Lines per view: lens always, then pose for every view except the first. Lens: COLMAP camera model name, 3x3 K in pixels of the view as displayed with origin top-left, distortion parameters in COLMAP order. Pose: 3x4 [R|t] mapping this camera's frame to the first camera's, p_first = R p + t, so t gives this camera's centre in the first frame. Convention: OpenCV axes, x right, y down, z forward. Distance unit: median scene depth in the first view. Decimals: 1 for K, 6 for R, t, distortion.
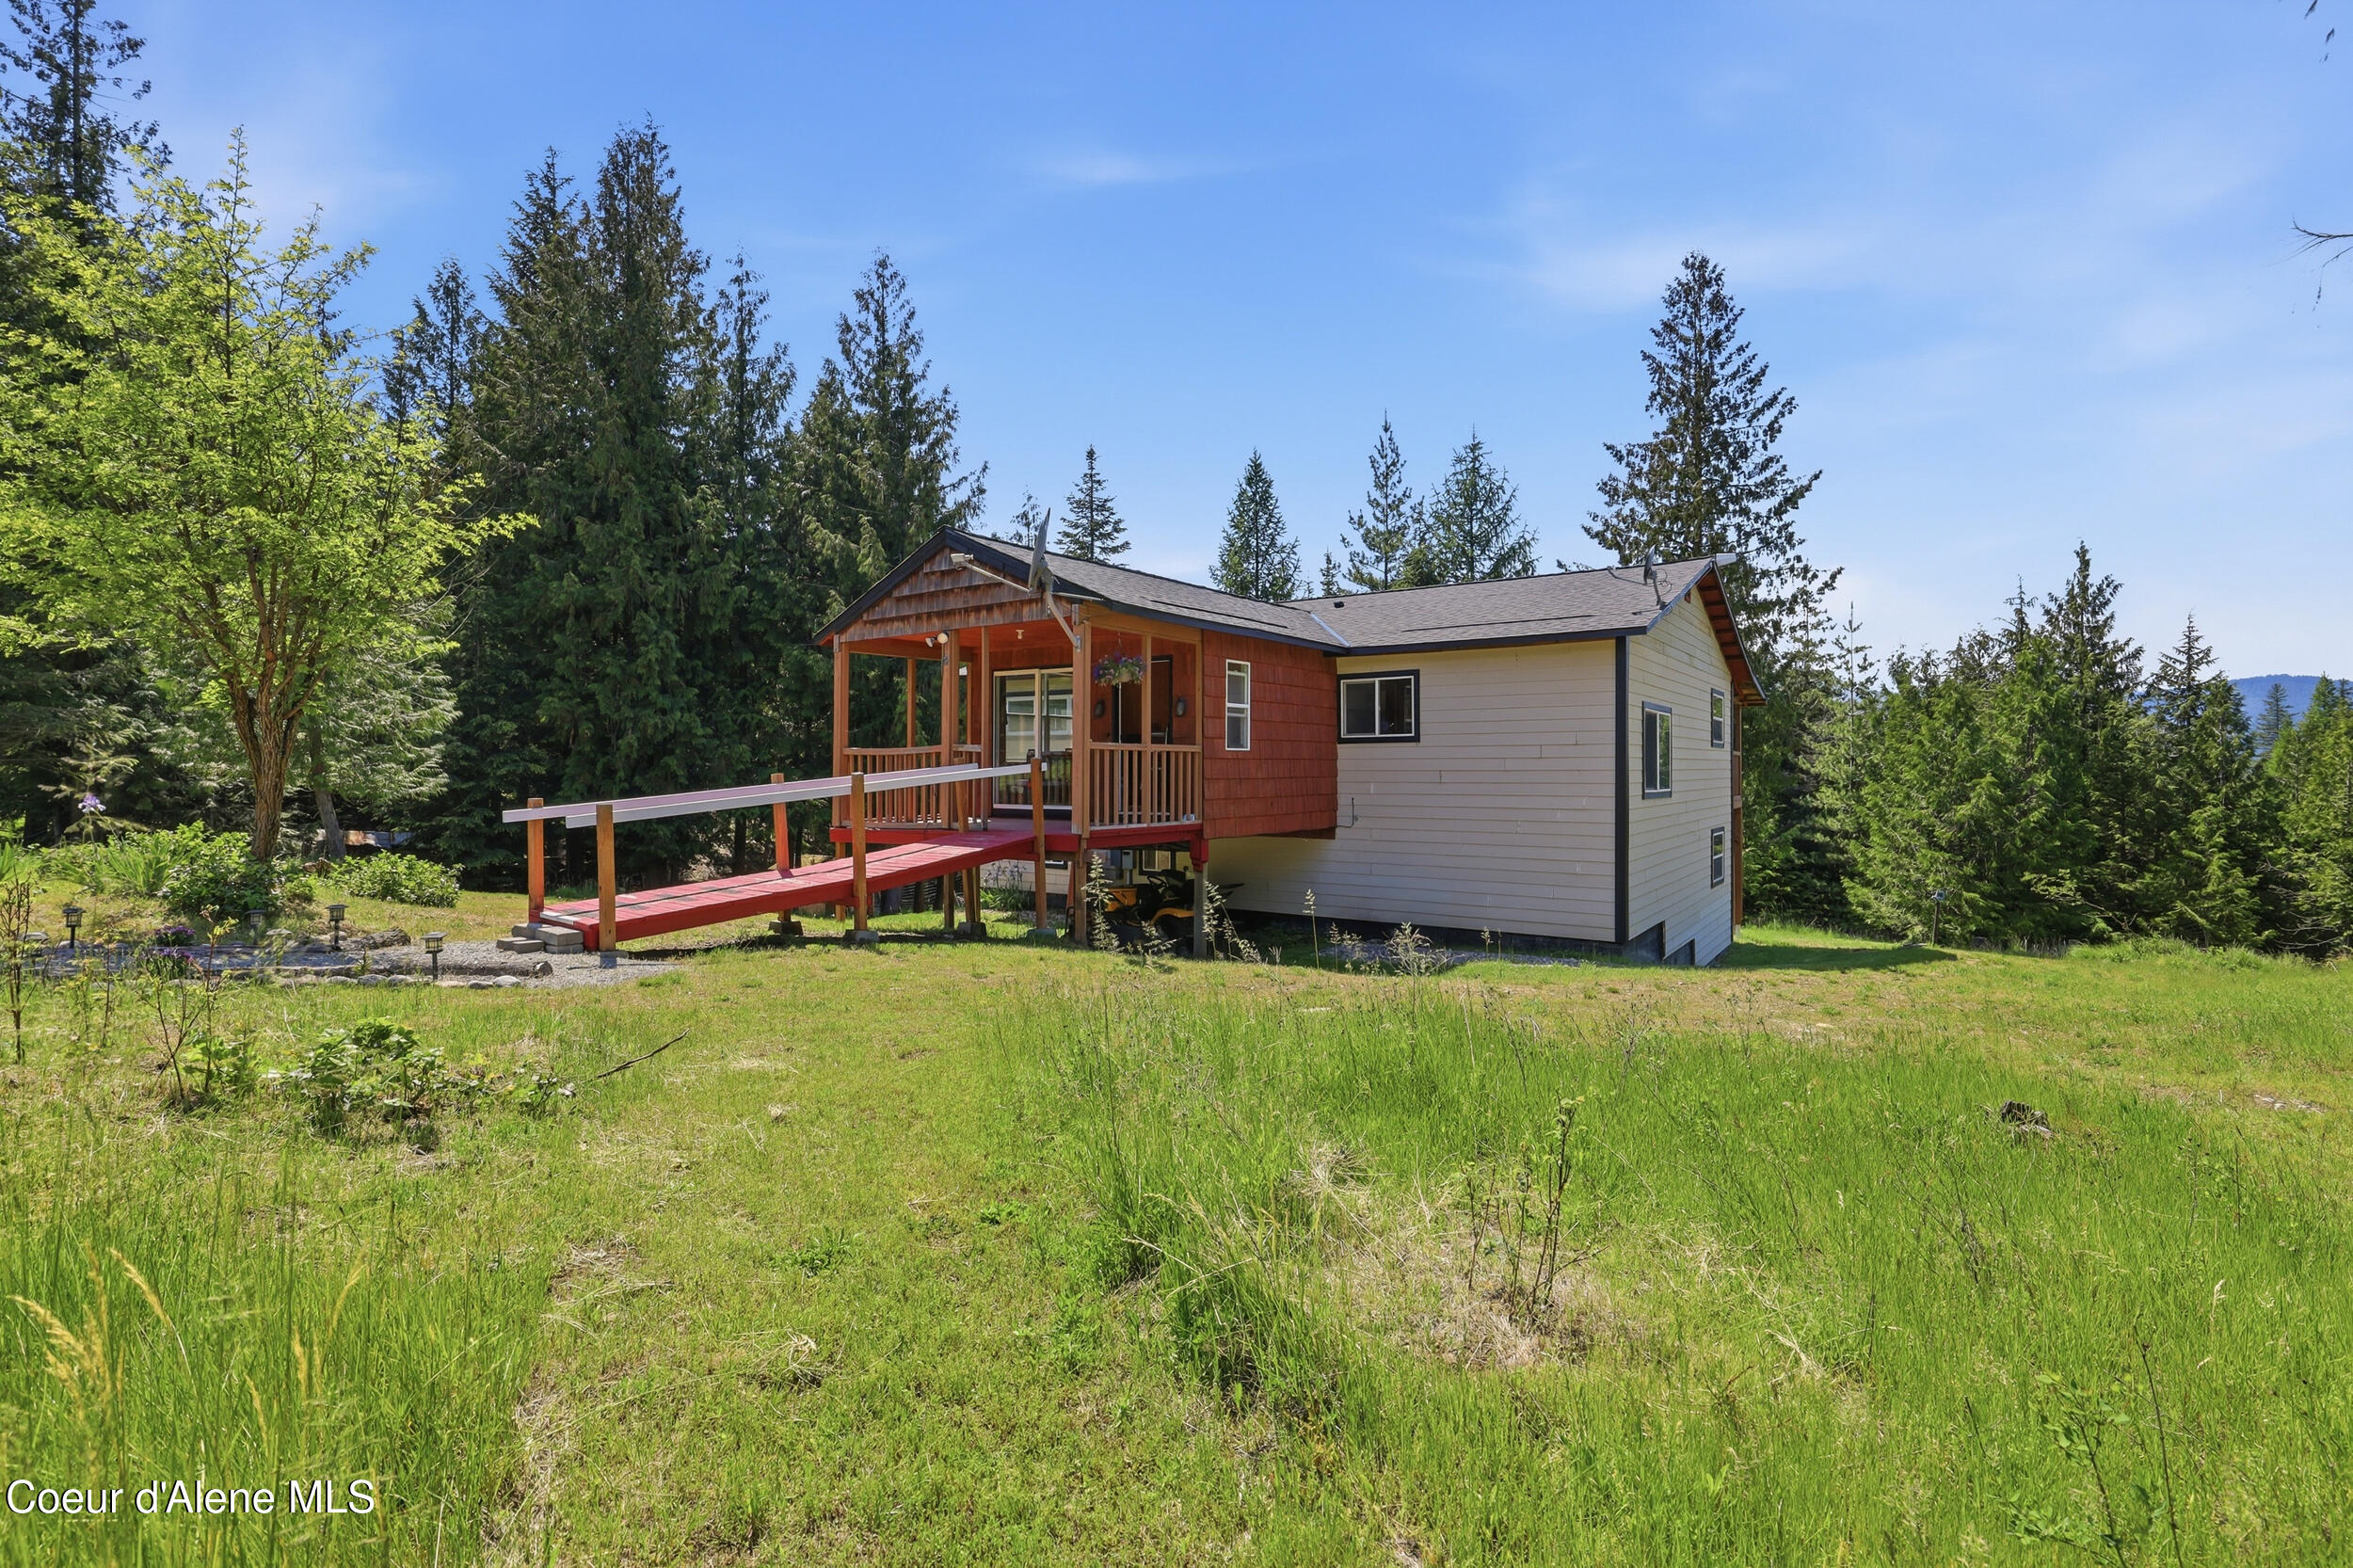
lens RADIAL K [[1087.1, 0, 1163.8], [0, 1087.1, 769.2], [0, 0, 1]] dist [-0.036348, 0.005233]
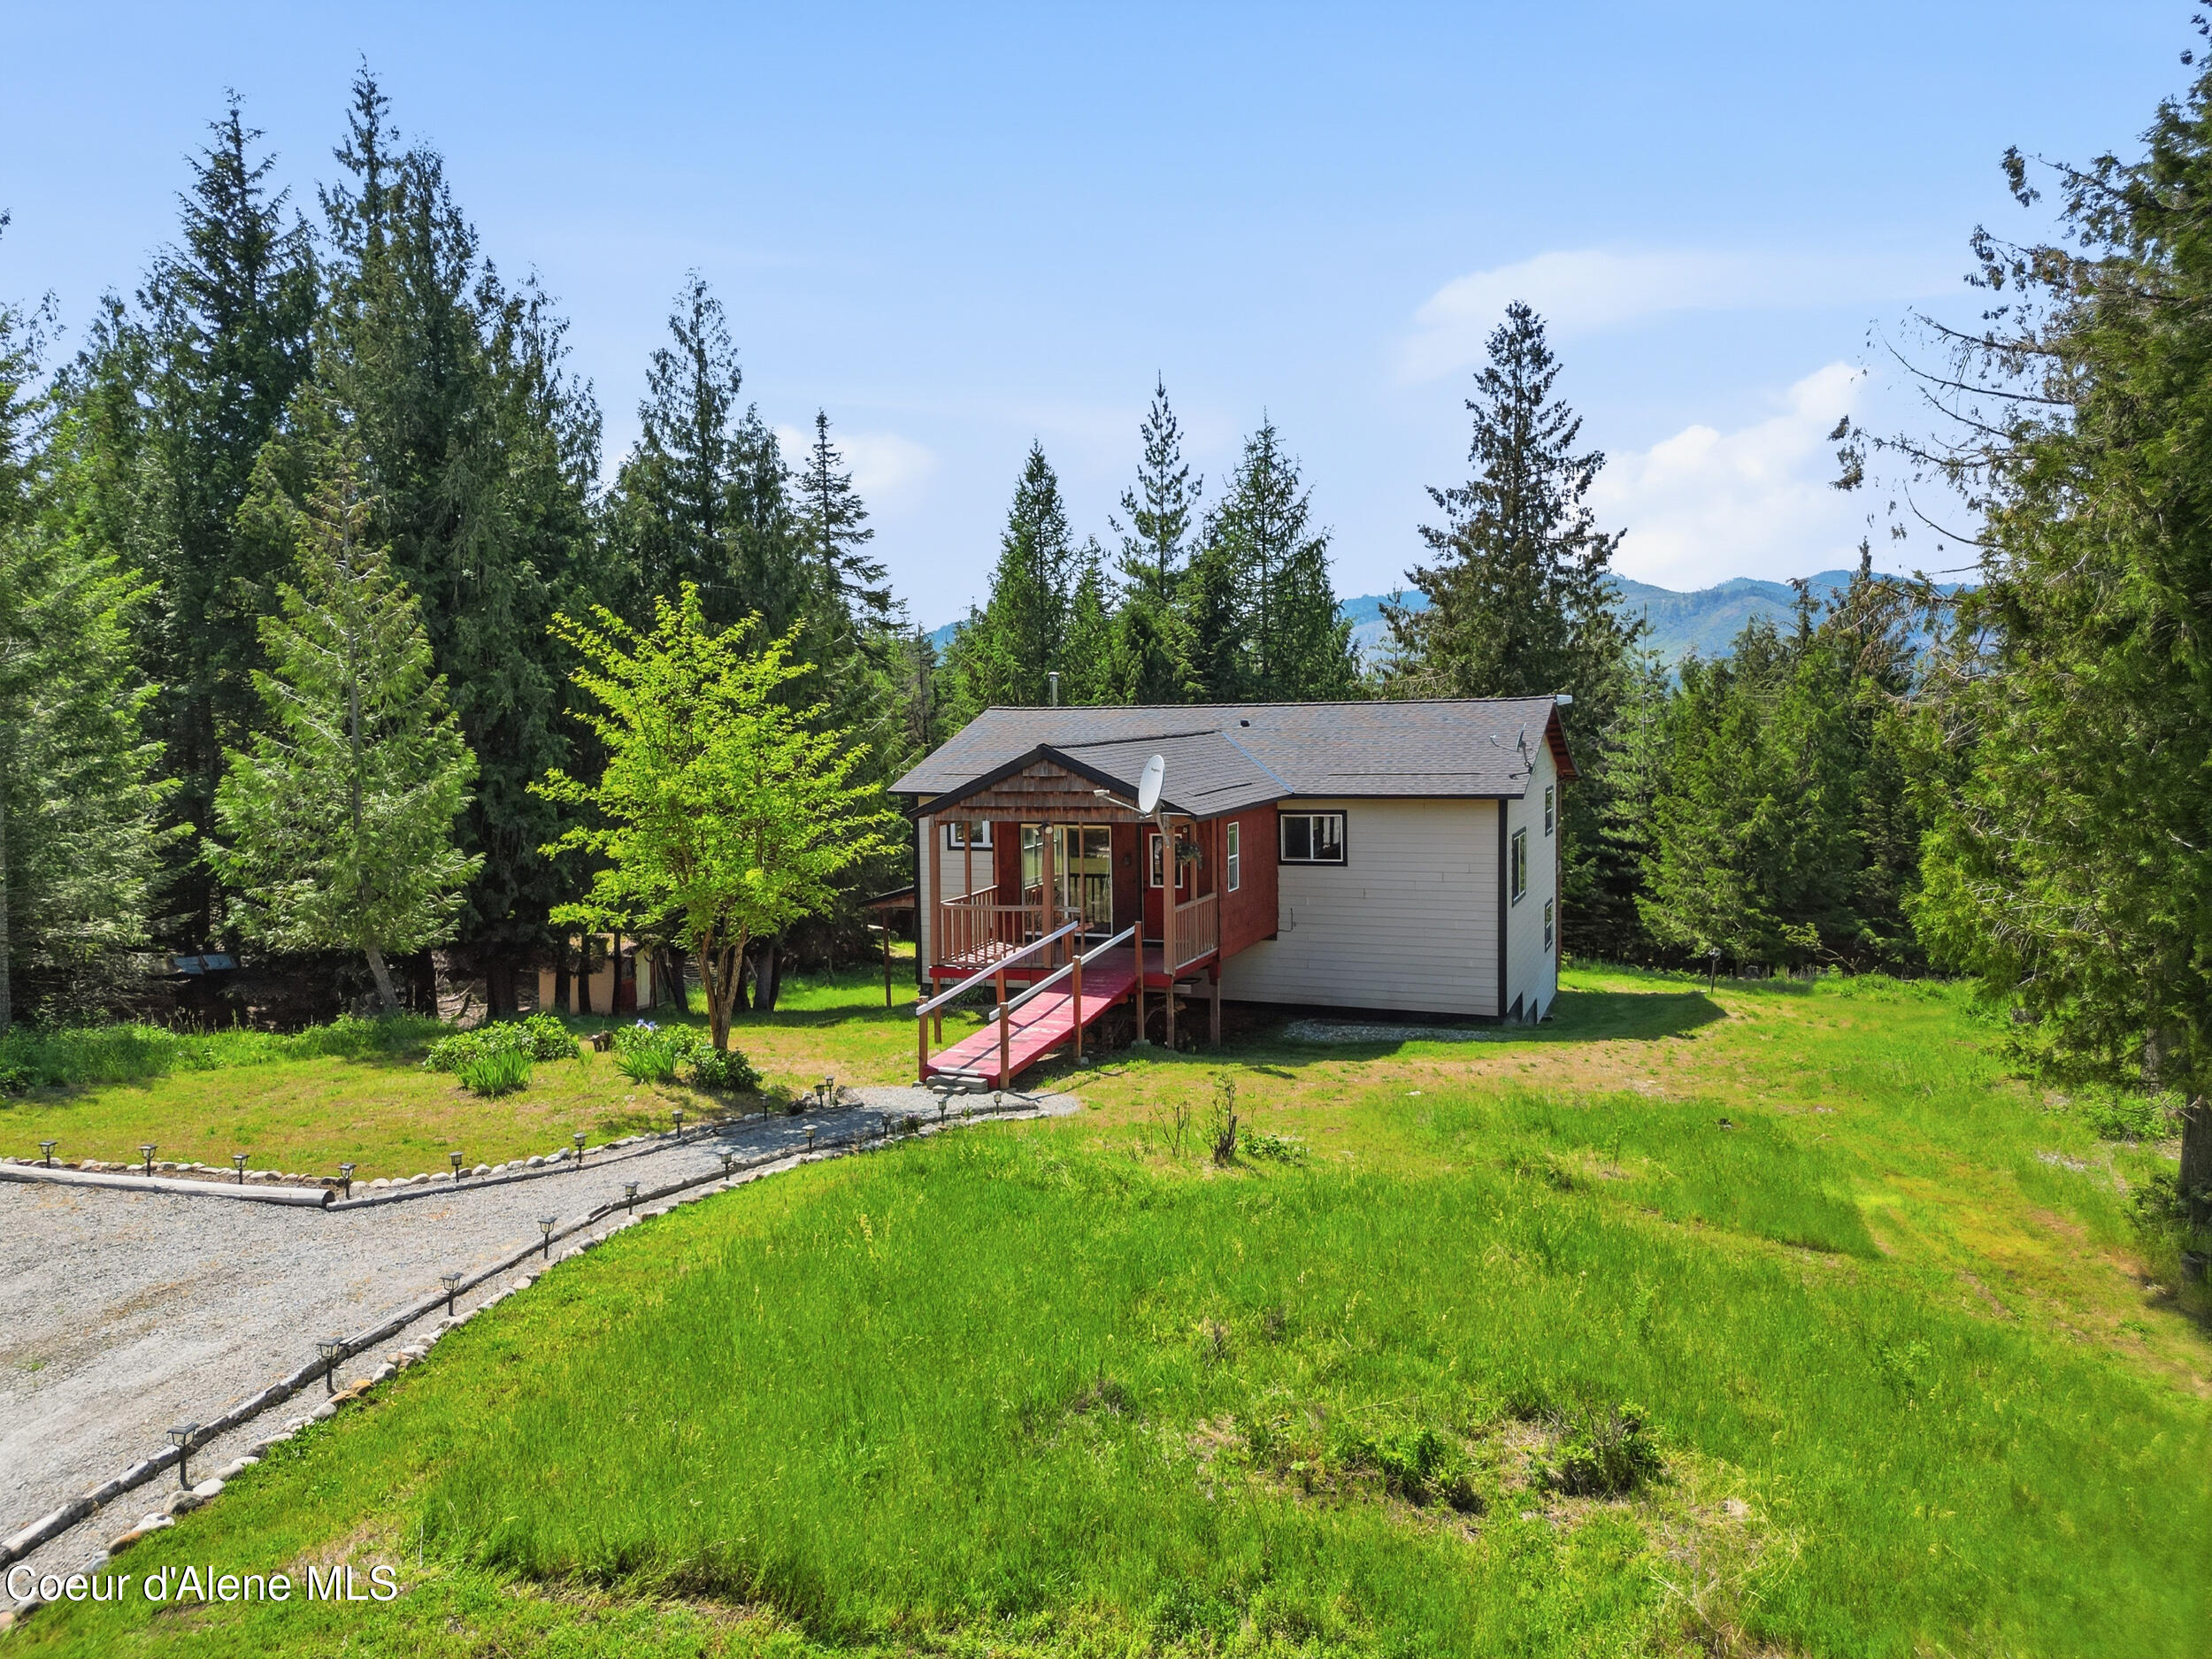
lens RADIAL K [[1550.3, 0, 1098.0], [0, 1550.3, 846.0], [0, 0, 1]] dist [0.051632, -0.037462]
pose [[0.970689, -0.040233, 0.236947, -0.198923], [0.018795, 0.995577, 0.092049, -0.091857], [-0.239602, -0.084898, 0.967152, -0.287657]]
